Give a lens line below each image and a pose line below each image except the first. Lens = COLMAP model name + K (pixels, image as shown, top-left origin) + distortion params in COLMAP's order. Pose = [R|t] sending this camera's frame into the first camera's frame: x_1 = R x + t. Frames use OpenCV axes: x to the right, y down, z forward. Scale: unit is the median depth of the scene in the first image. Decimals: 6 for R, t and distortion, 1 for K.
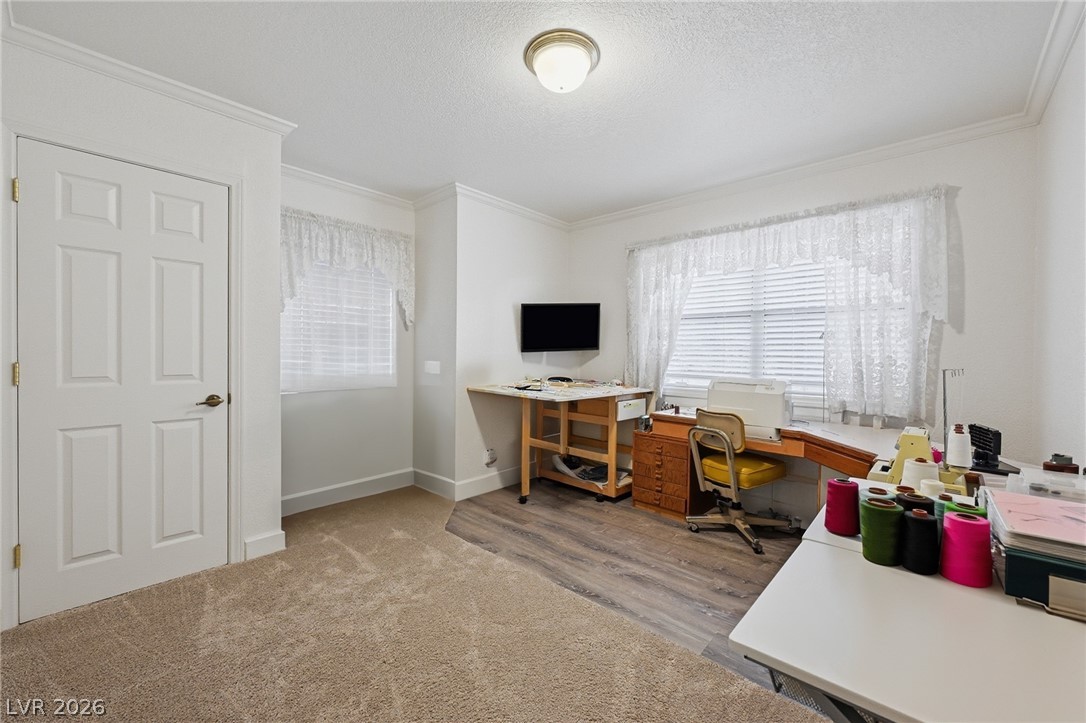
lens RADIAL K [[428.8, 0, 541.4], [0, 428.8, 361.3], [0, 0, 1]] dist [-0.002898, -0.000169]
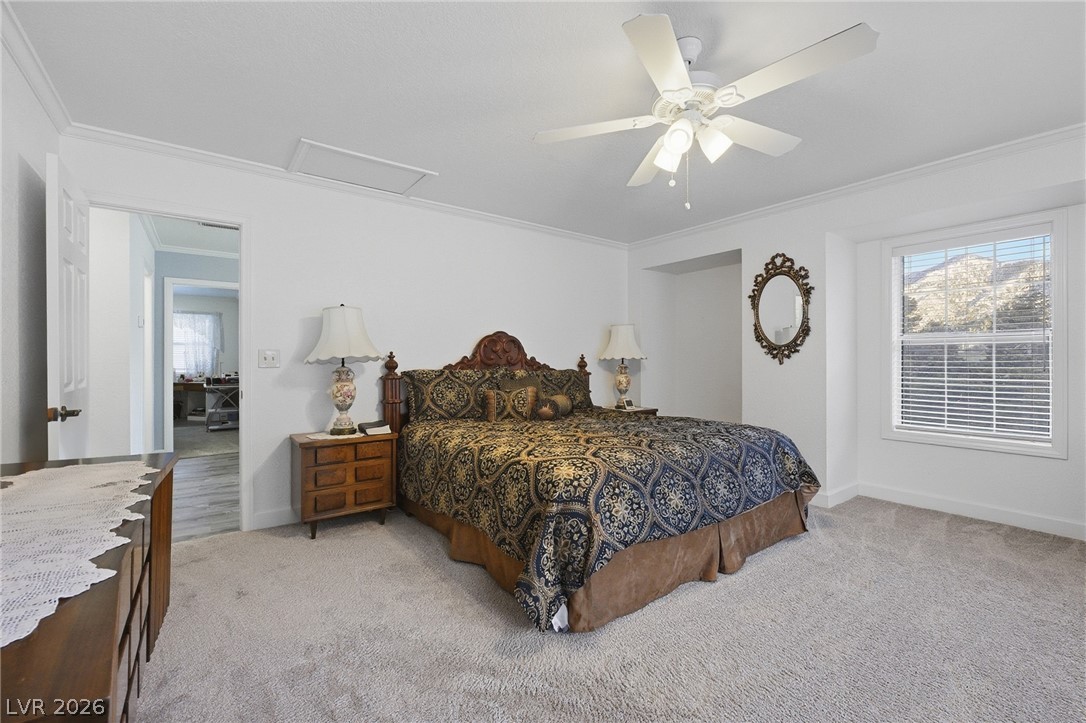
lens RADIAL K [[466.6, 0, 540.7], [0, 466.6, 356.8], [0, 0, 1]] dist [-0.002258, -0.000104]
pose [[0.201132, -0.034060, 0.978972, -2.262301], [-0.005364, 0.999342, 0.035871, -0.181061], [-0.979549, -0.012467, 0.200817, -2.339942]]
